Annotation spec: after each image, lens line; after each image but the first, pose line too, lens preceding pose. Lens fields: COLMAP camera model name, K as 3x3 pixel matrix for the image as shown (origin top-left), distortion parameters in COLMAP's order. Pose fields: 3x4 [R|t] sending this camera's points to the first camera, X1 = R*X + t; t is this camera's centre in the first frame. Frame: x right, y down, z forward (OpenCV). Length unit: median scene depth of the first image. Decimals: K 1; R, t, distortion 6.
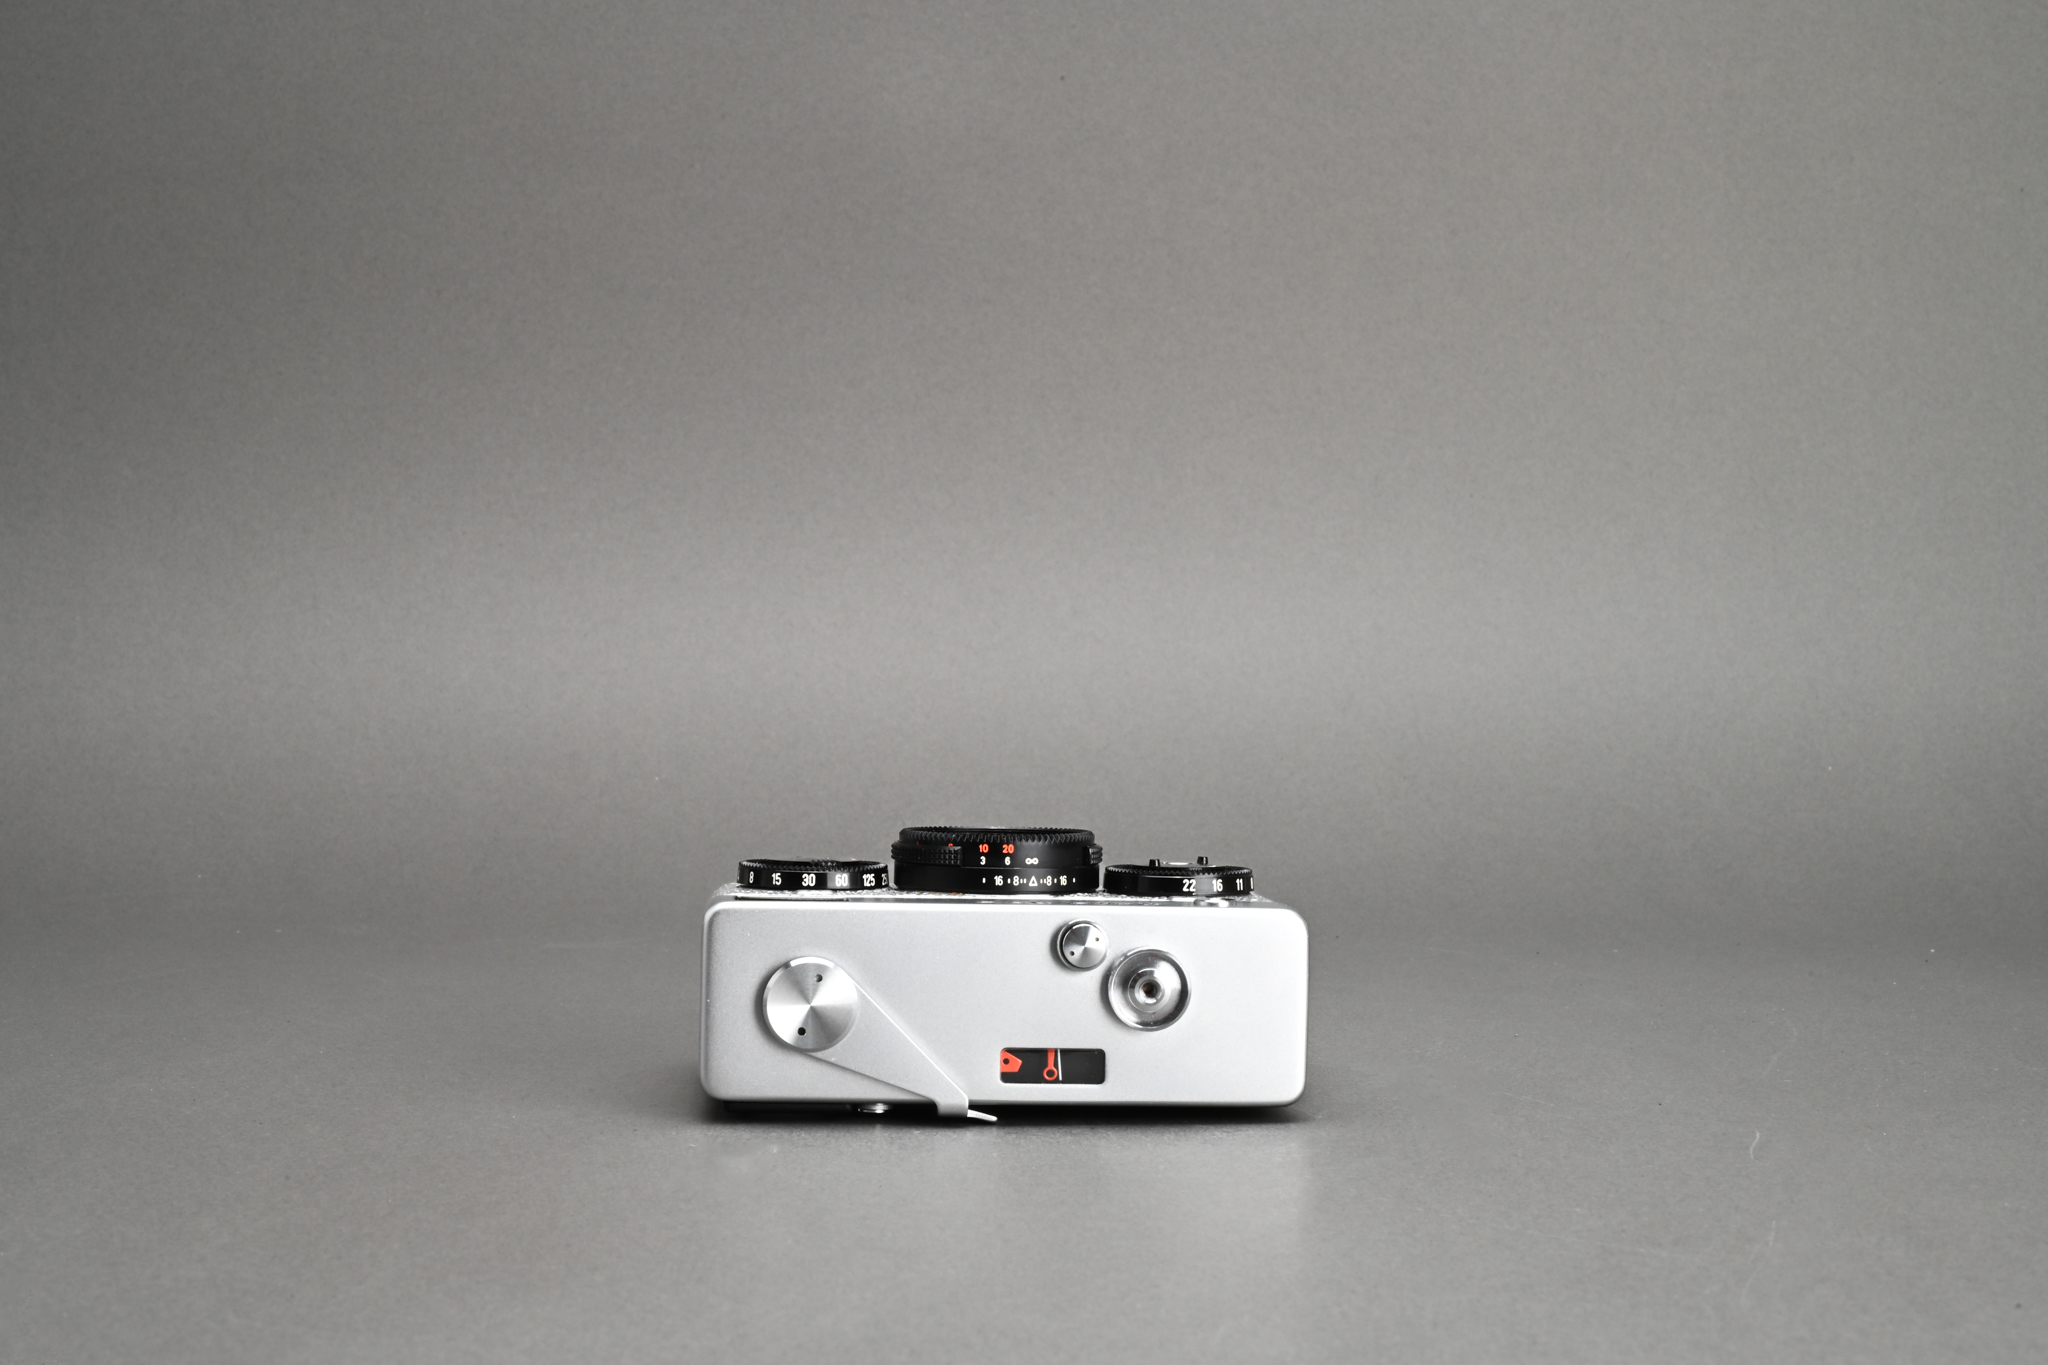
lens RADIAL K [[3410.9, 0, 1024.9], [0, 3410.9, 672.9], [0, 0, 1]] dist [-0.031961, 0.000000]
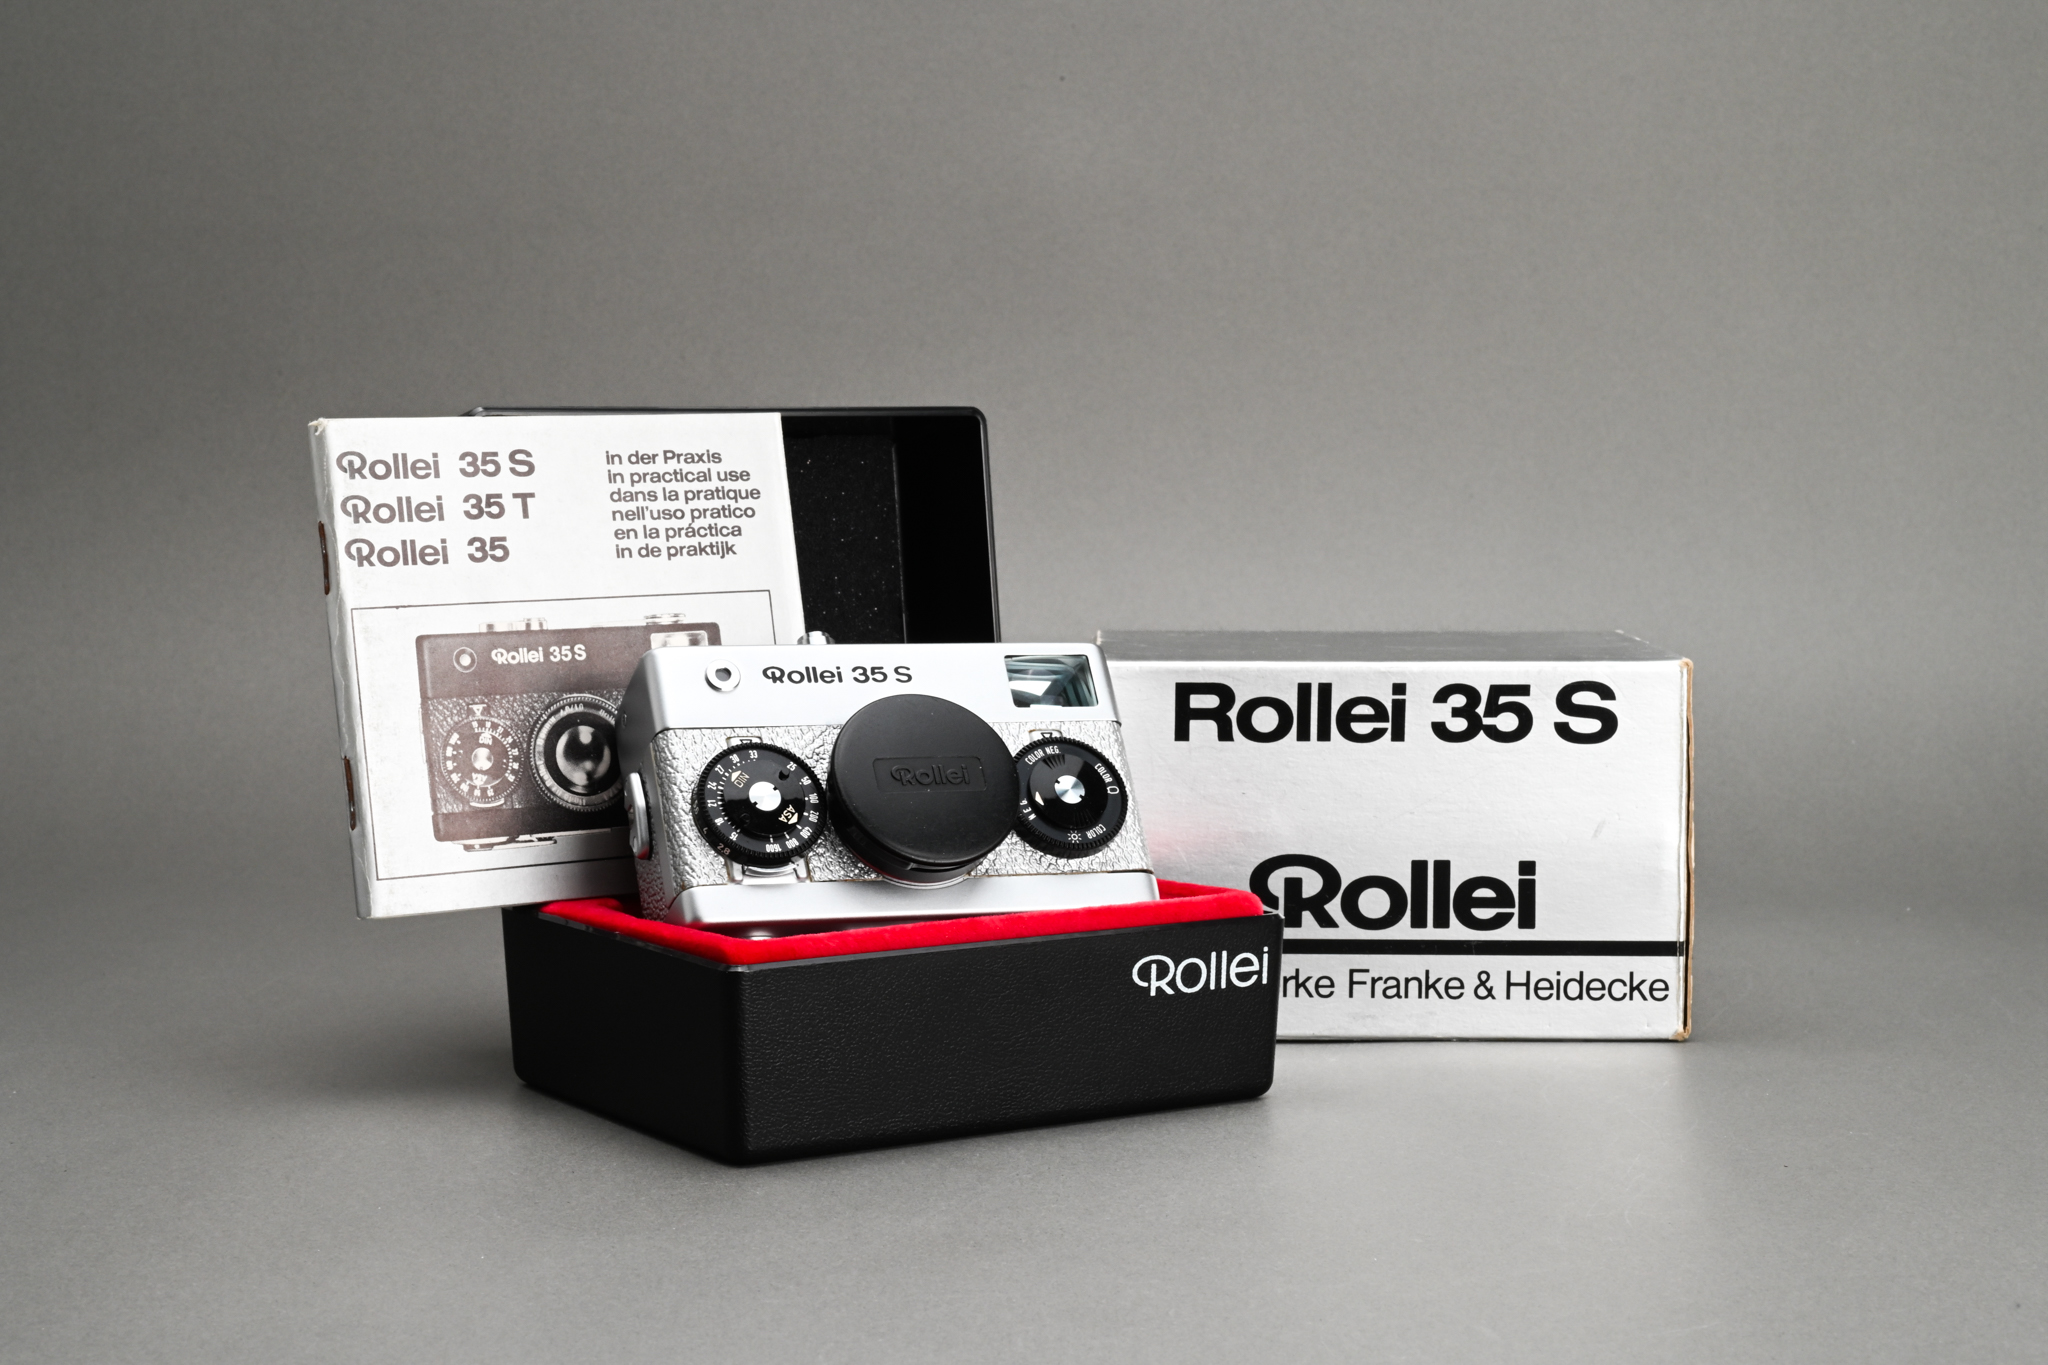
lens RADIAL K [[3410.9, 0, 1029.4], [0, 3410.9, 679.8], [0, 0, 1]] dist [-0.031961, 0.000000]
pose [[0.997654, 0.000452, -0.068450, 0.034746], [0.002264, 0.999213, 0.039590, -0.037650], [0.068414, -0.039653, 0.996869, -0.162763]]
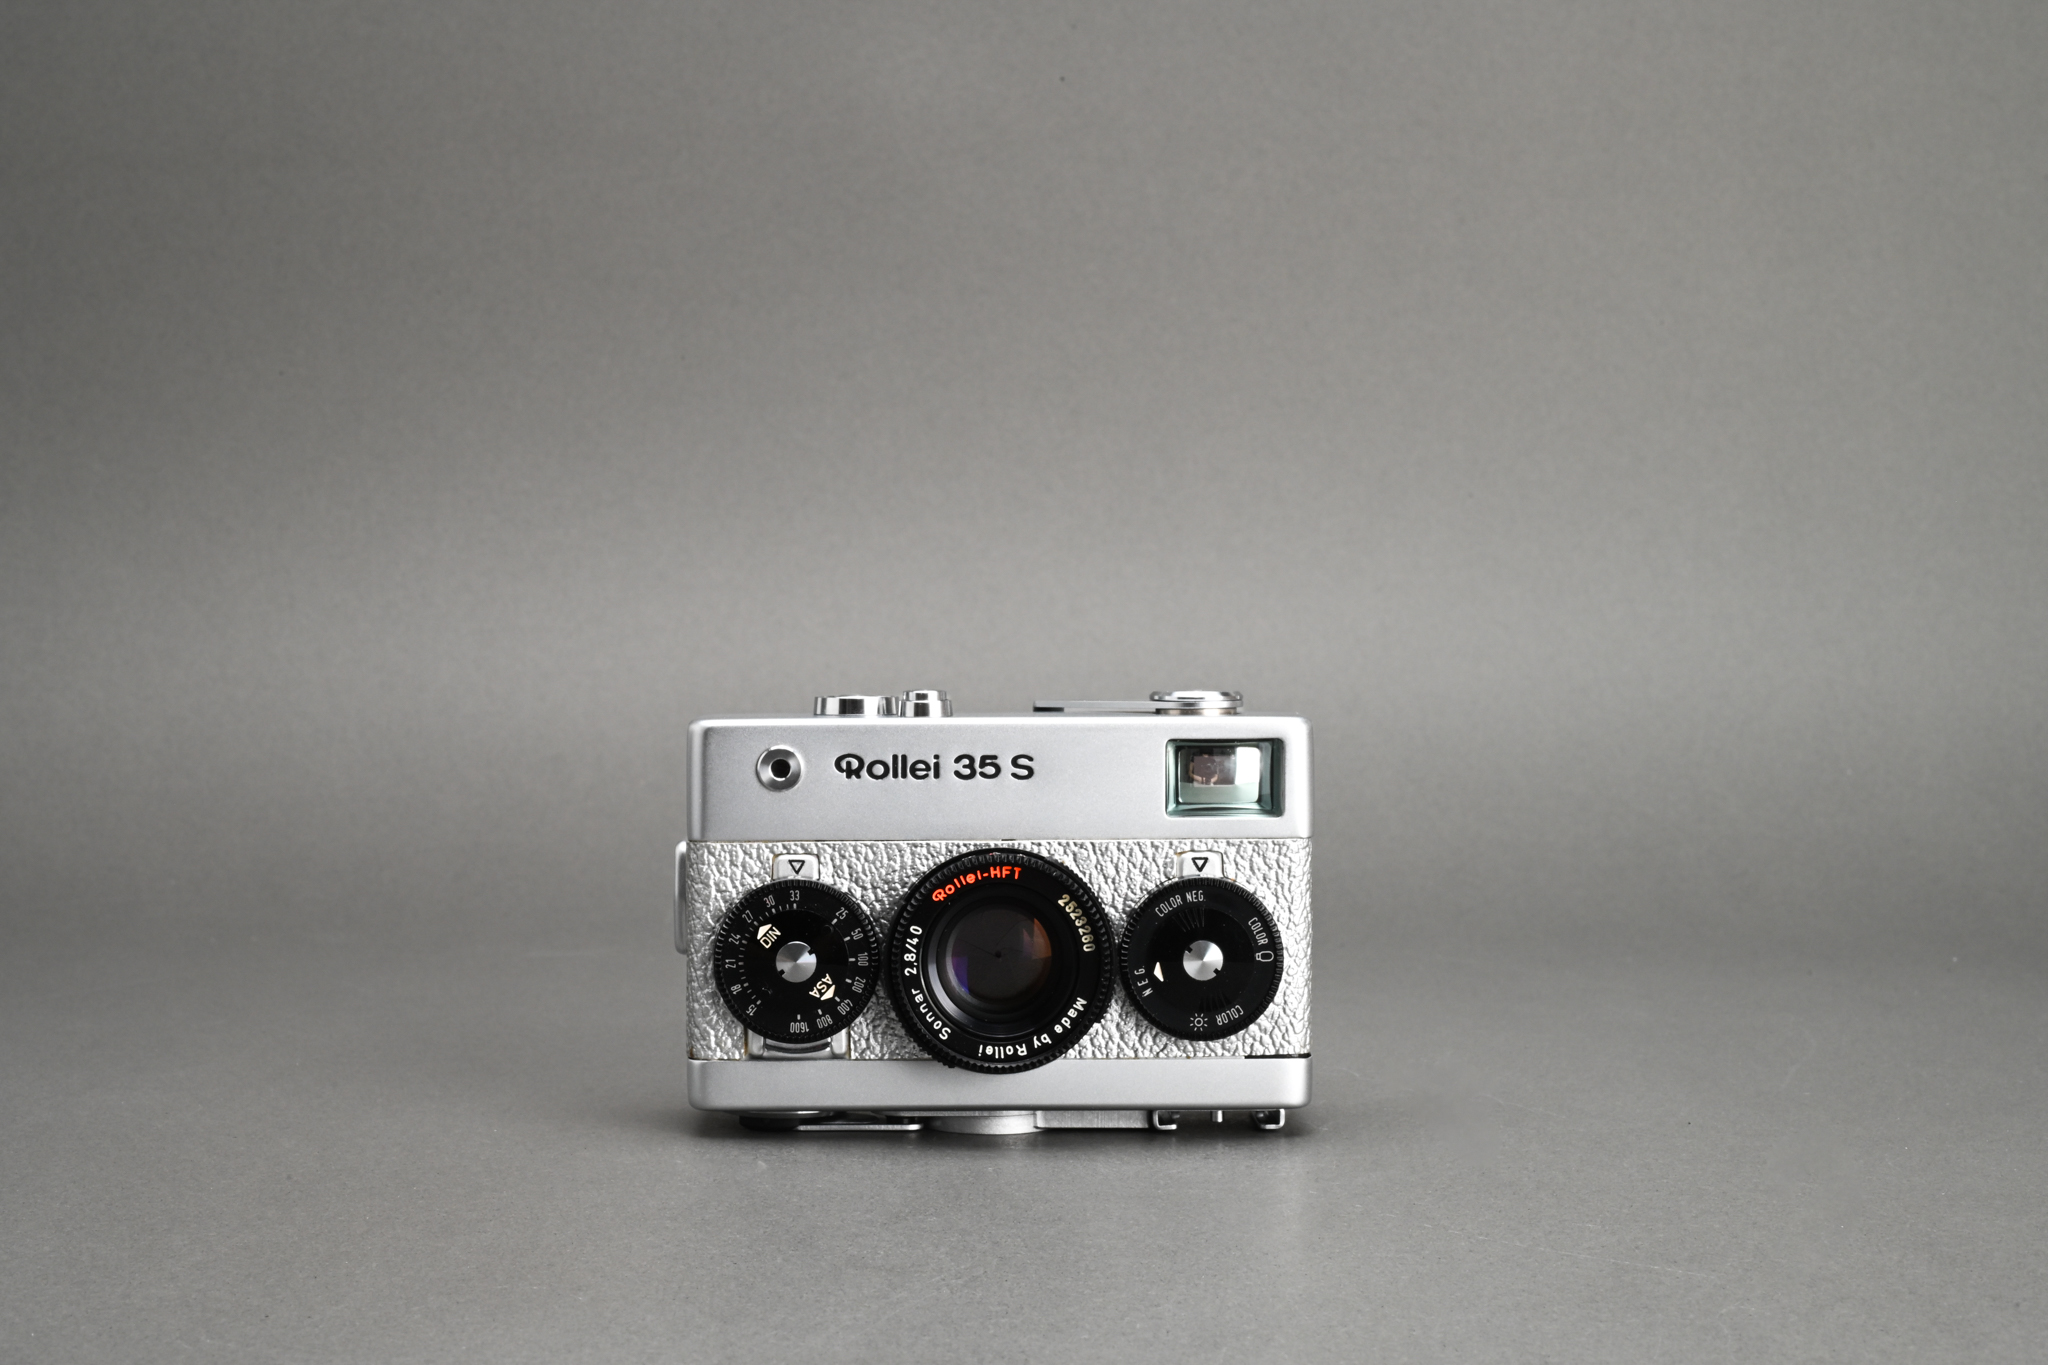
lens RADIAL K [[3410.9, 0, 1018.0], [0, 3410.9, 689.7], [0, 0, 1]] dist [-0.031961, 0.000000]
pose [[1.000000, 0.000015, -0.000971, -0.000063], [-0.000010, 0.999986, 0.005318, -0.000556], [0.000971, -0.005318, 0.999985, 0.026811]]
